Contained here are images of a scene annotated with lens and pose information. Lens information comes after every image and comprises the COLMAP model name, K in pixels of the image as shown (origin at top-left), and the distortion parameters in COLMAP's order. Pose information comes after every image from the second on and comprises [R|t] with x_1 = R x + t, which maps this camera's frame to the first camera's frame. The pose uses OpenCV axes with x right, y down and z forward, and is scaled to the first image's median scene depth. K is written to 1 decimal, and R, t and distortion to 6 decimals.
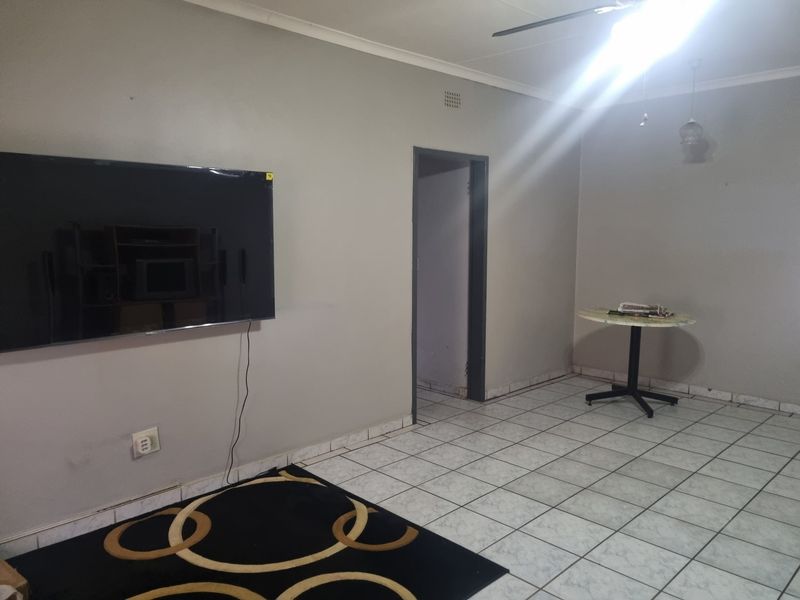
lens RADIAL K [[595.5, 0, 391.8], [0, 595.5, 306.7], [0, 0, 1]] dist [0.050638, -0.001502]
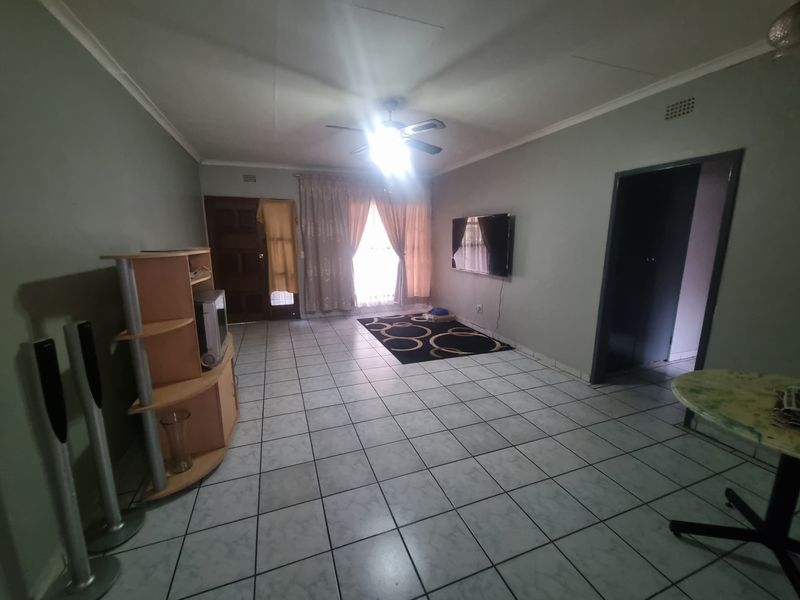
lens RADIAL K [[323.4, 0, 392.4], [0, 323.4, 297.7], [0, 0, 1]] dist [-0.001831, -0.000886]
pose [[-0.409650, 0.169171, -0.896420, 1.182658], [-0.116220, 0.964969, 0.235219, -0.154523], [0.904809, 0.200539, -0.375638, 1.156474]]
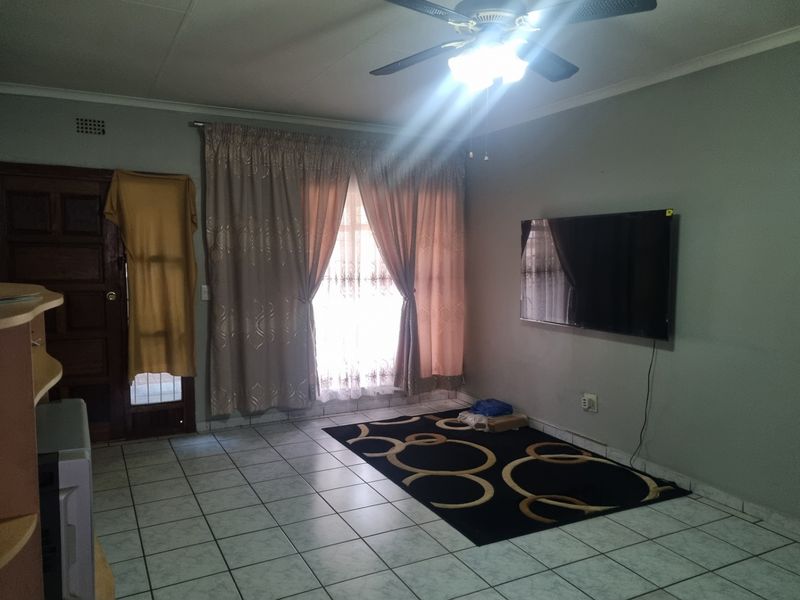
lens RADIAL K [[595.5, 0, 391.8], [0, 595.5, 306.7], [0, 0, 1]] dist [0.050638, -0.001502]
pose [[-0.292220, 0.086099, -0.952468, 1.067803], [-0.126791, 0.983660, 0.127818, -0.126267], [0.947909, 0.158115, -0.276529, 0.871475]]
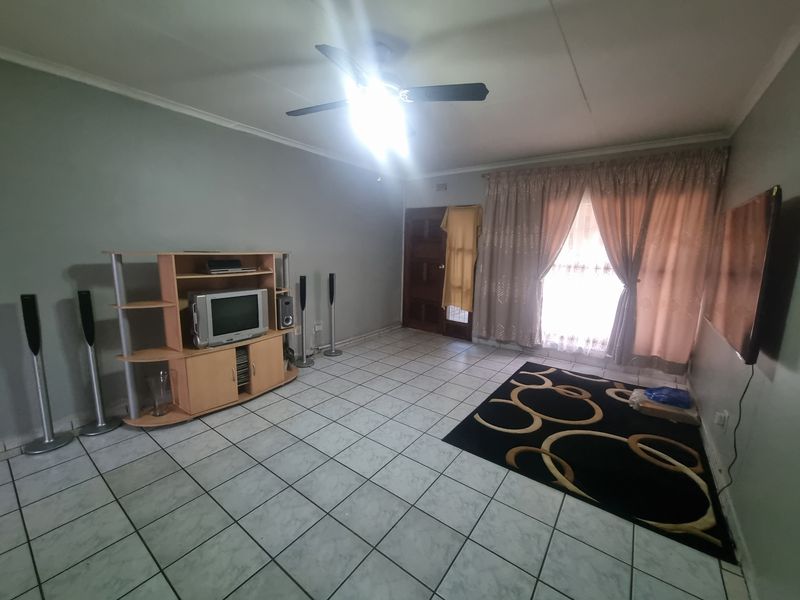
lens RADIAL K [[327.5, 0, 400.0], [0, 327.5, 300.0], [0, 0, 1]] dist [0.001156, 0.000181]
pose [[-0.986661, 0.007598, -0.162609, 0.378869], [-0.040001, 0.956967, 0.287427, -0.191334], [0.157795, 0.290098, -0.943898, 1.422989]]
